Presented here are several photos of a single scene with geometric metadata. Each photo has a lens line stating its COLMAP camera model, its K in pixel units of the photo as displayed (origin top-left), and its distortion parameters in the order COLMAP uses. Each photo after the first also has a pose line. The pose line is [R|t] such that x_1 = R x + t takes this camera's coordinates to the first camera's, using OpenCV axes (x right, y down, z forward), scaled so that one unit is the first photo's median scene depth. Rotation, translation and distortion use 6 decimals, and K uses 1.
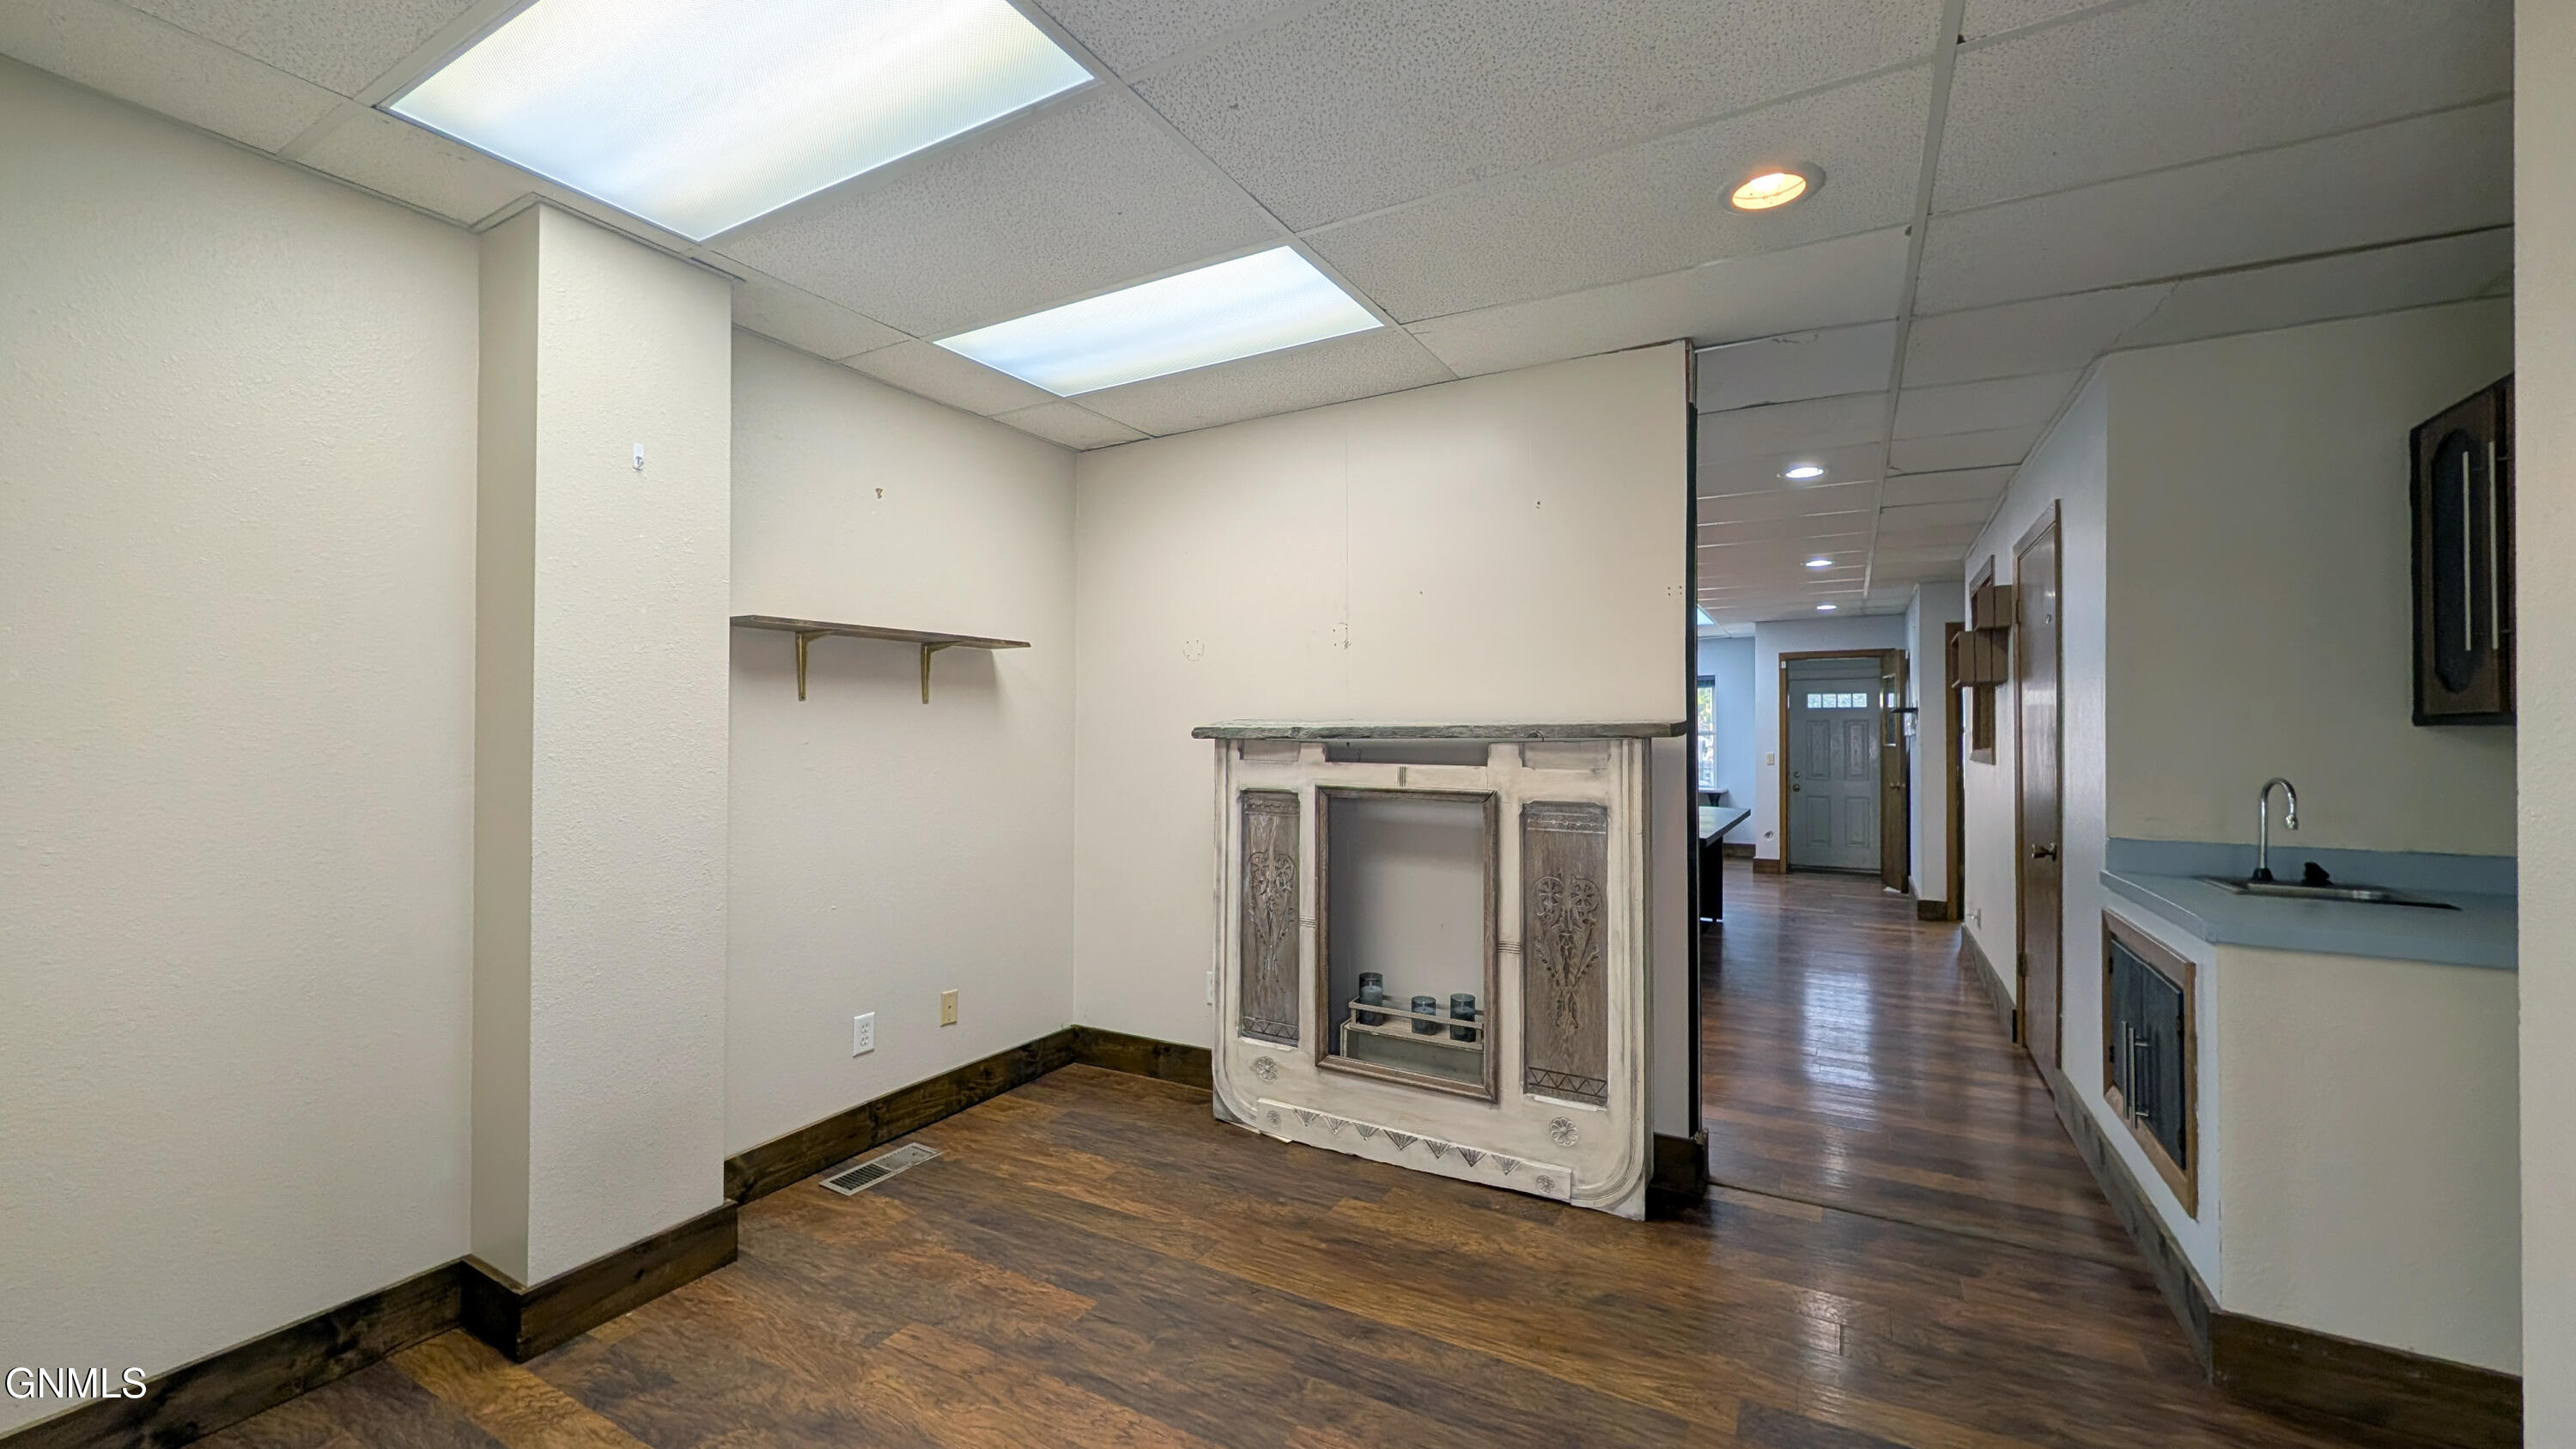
lens RADIAL K [[992.0, 0, 1281.3], [0, 992.0, 720.5], [0, 0, 1]] dist [-0.002827, 0.000028]
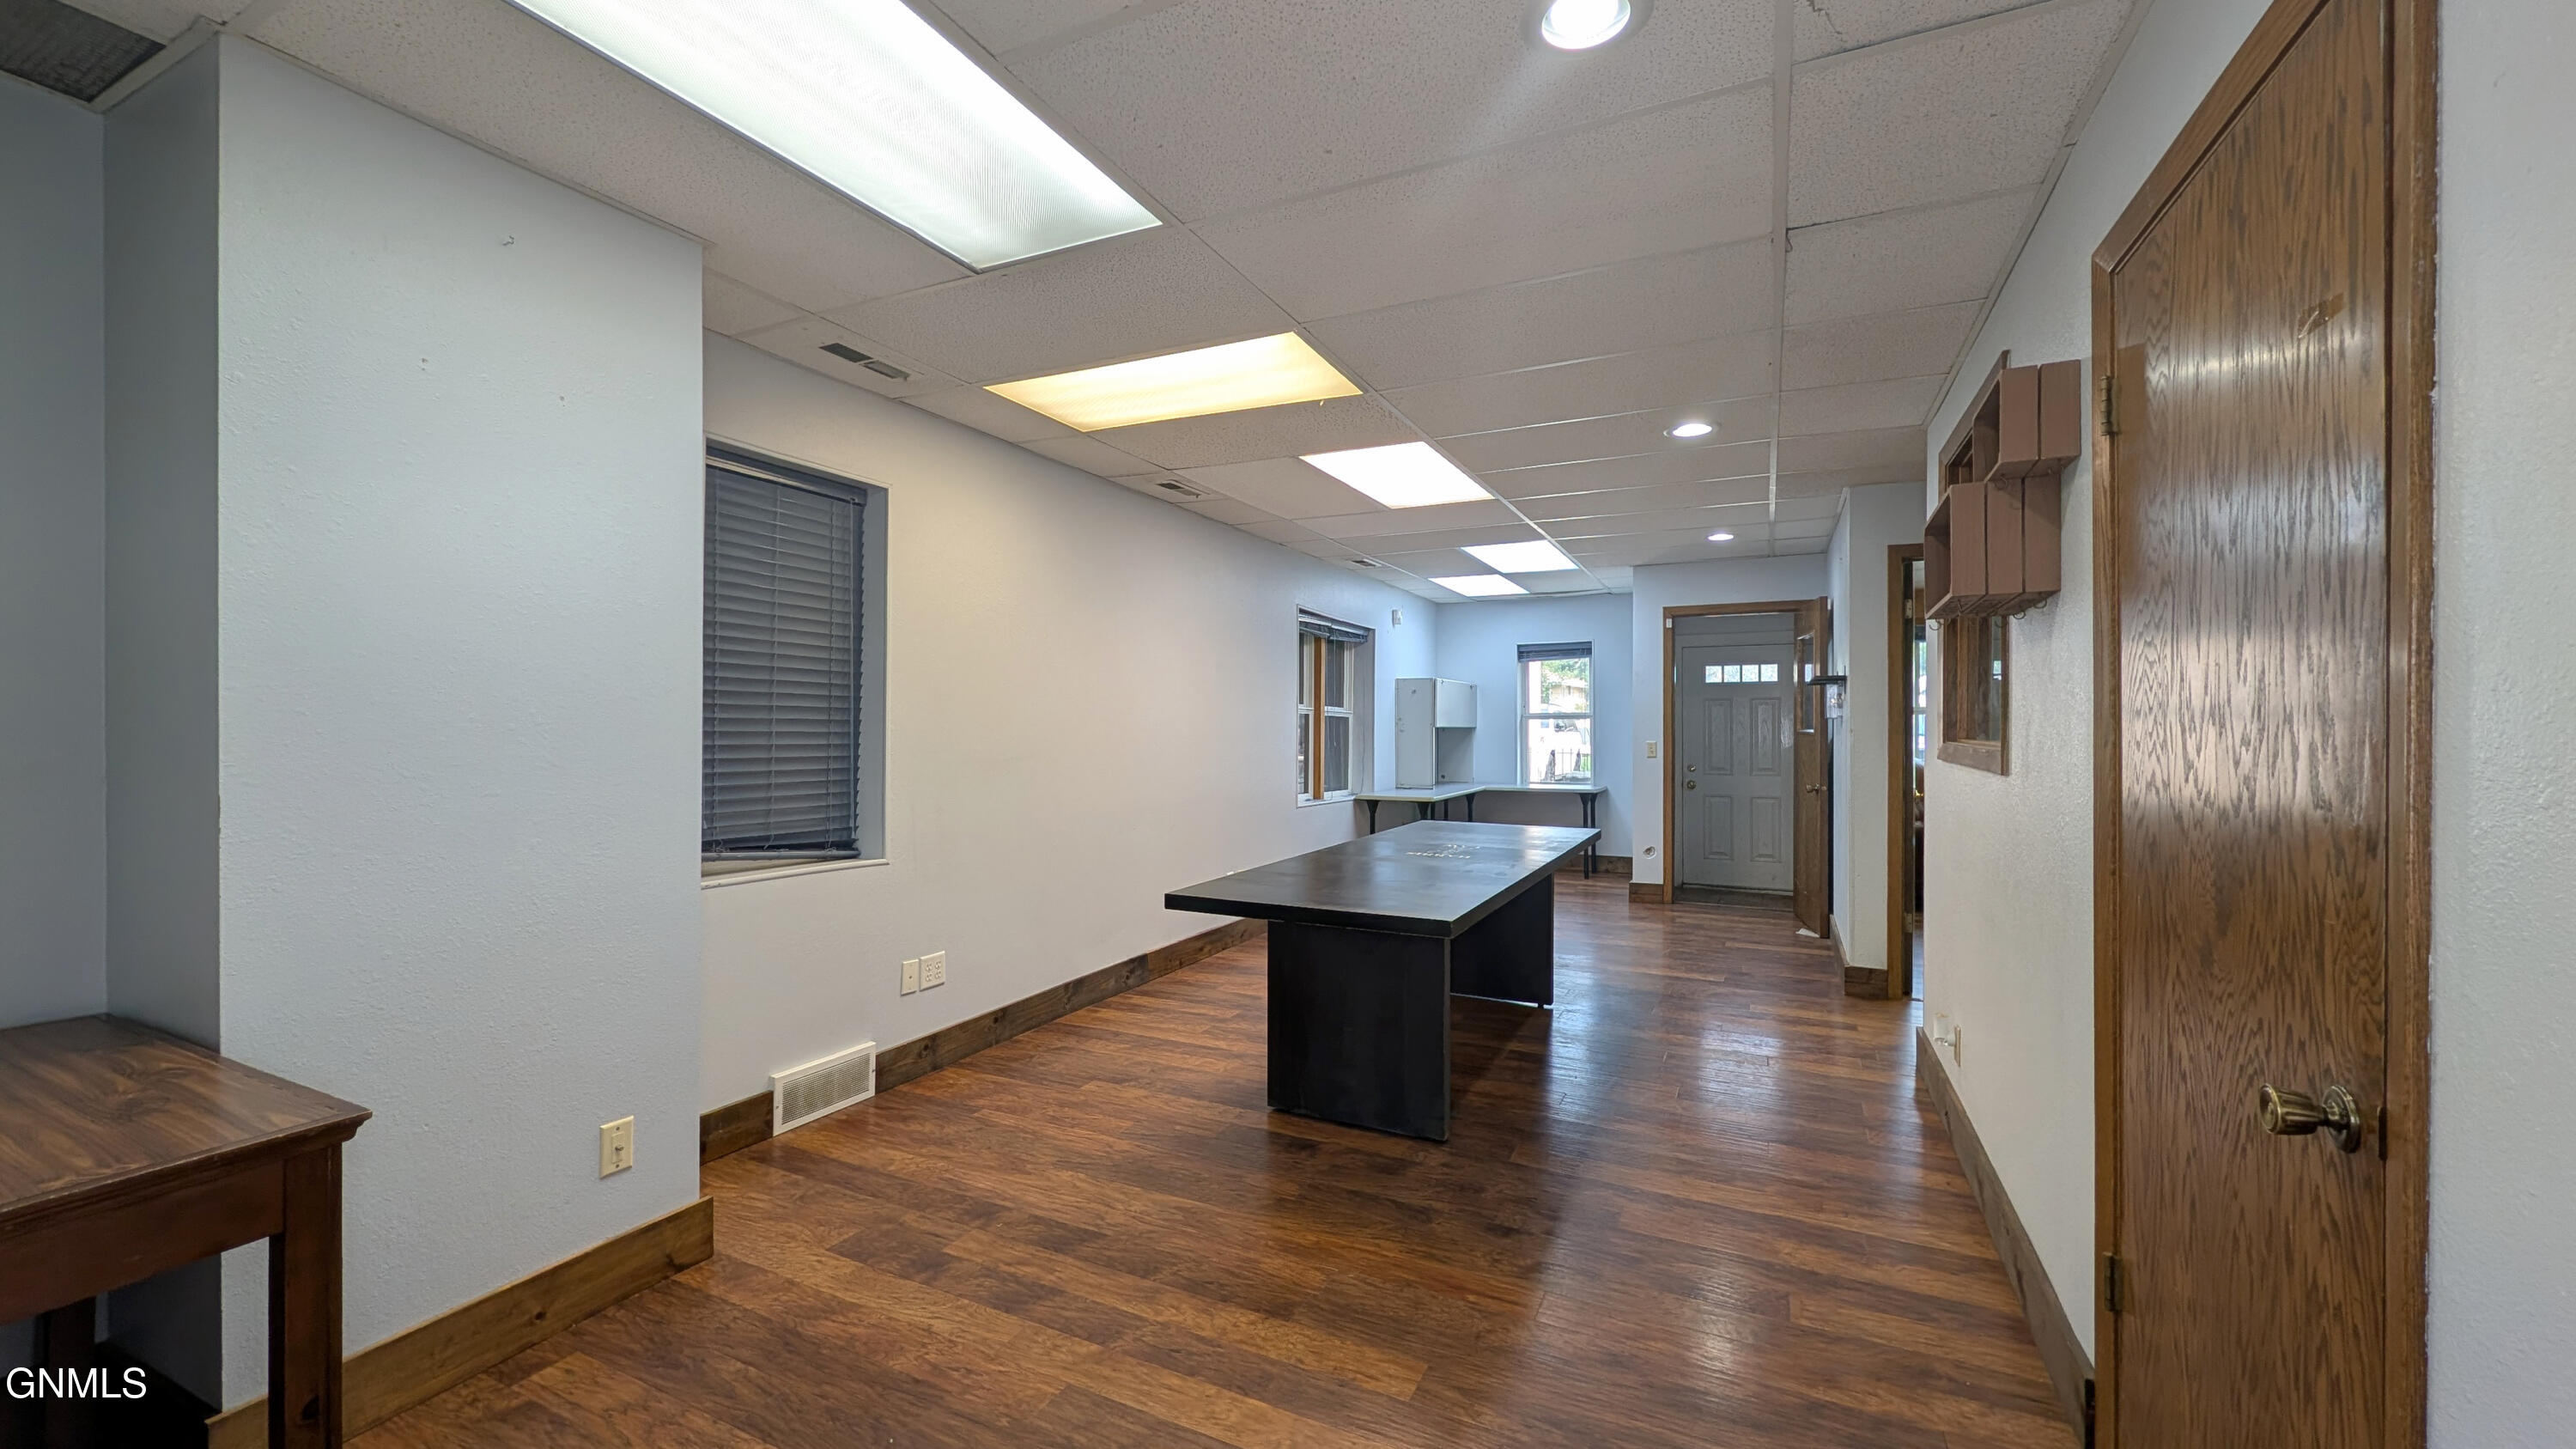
lens RADIAL K [[992.0, 0, 1280.6], [0, 992.0, 716.8], [0, 0, 1]] dist [-0.002827, 0.000028]
pose [[0.998121, -0.002831, 0.061208, 0.519463], [0.002121, 0.999930, 0.011668, 0.014378], [-0.061237, -0.011517, 0.998057, 0.837719]]
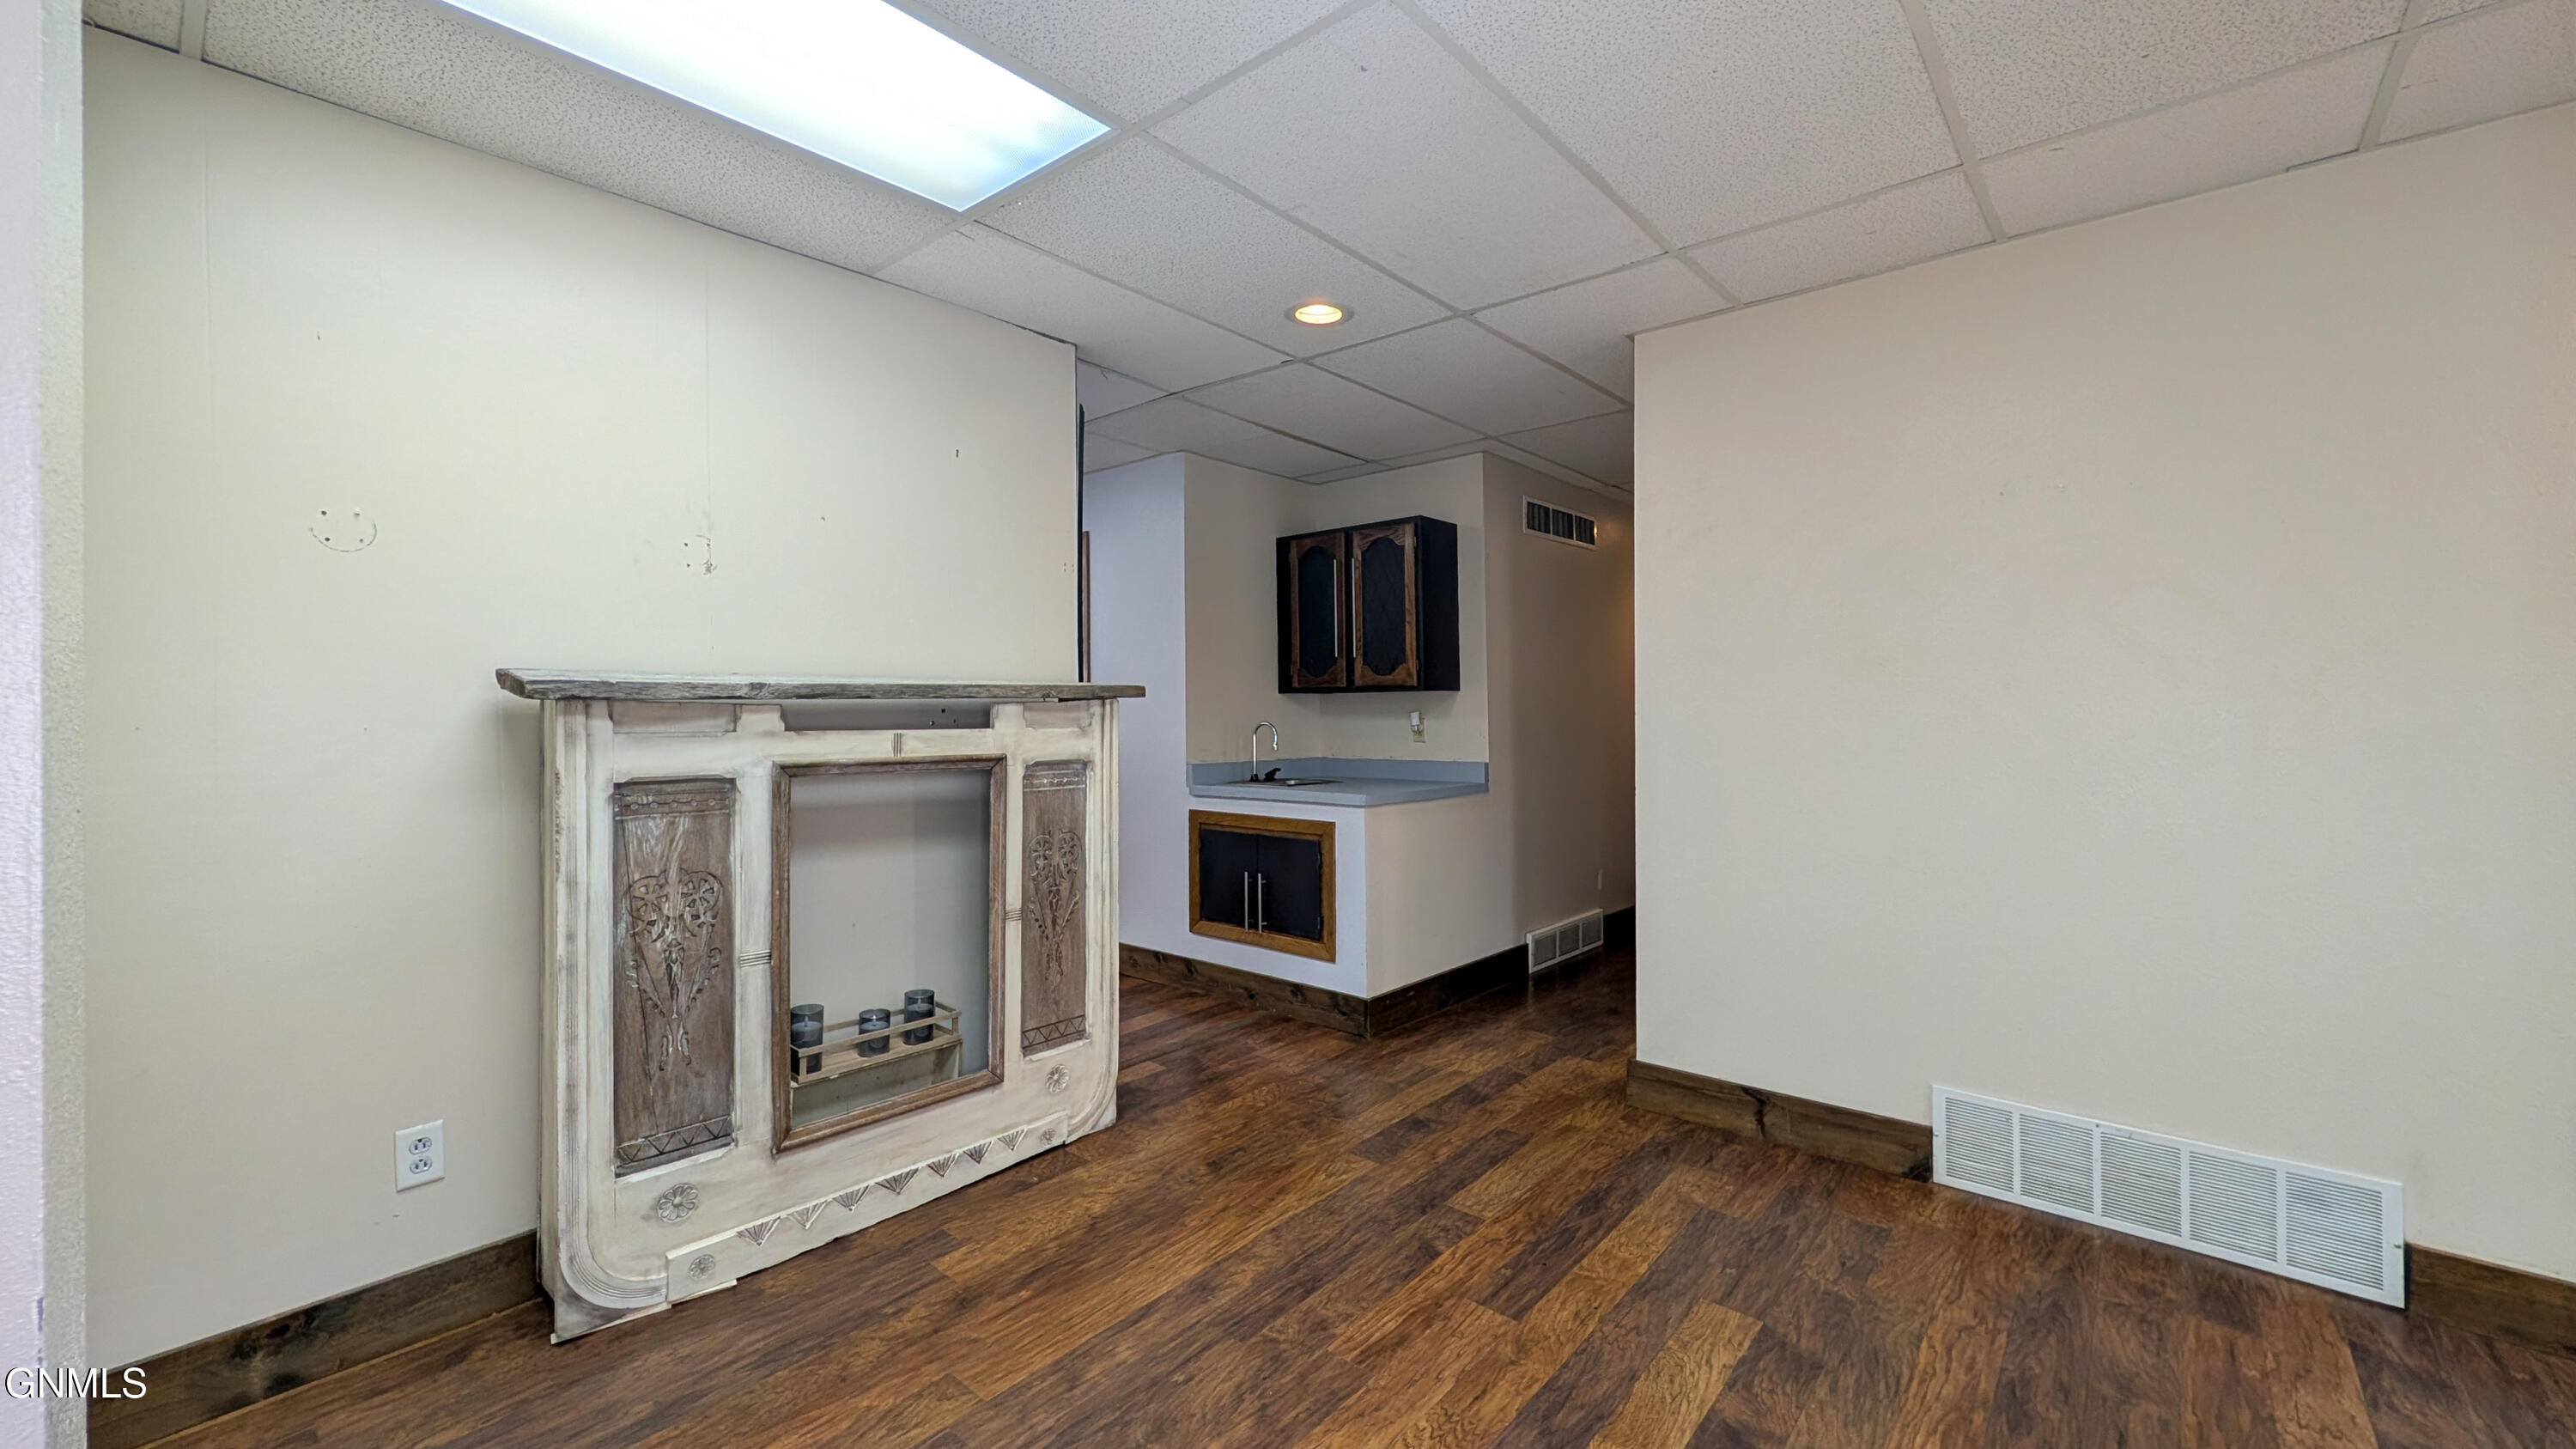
lens RADIAL K [[992.0, 0, 1291.7], [0, 992.0, 699.5], [0, 0, 1]] dist [-0.002827, 0.000028]
pose [[0.195357, 0.002586, 0.980729, -0.598589], [-0.009246, 0.999957, -0.000795, 0.015596], [-0.980689, -0.008912, 0.195373, 0.492487]]
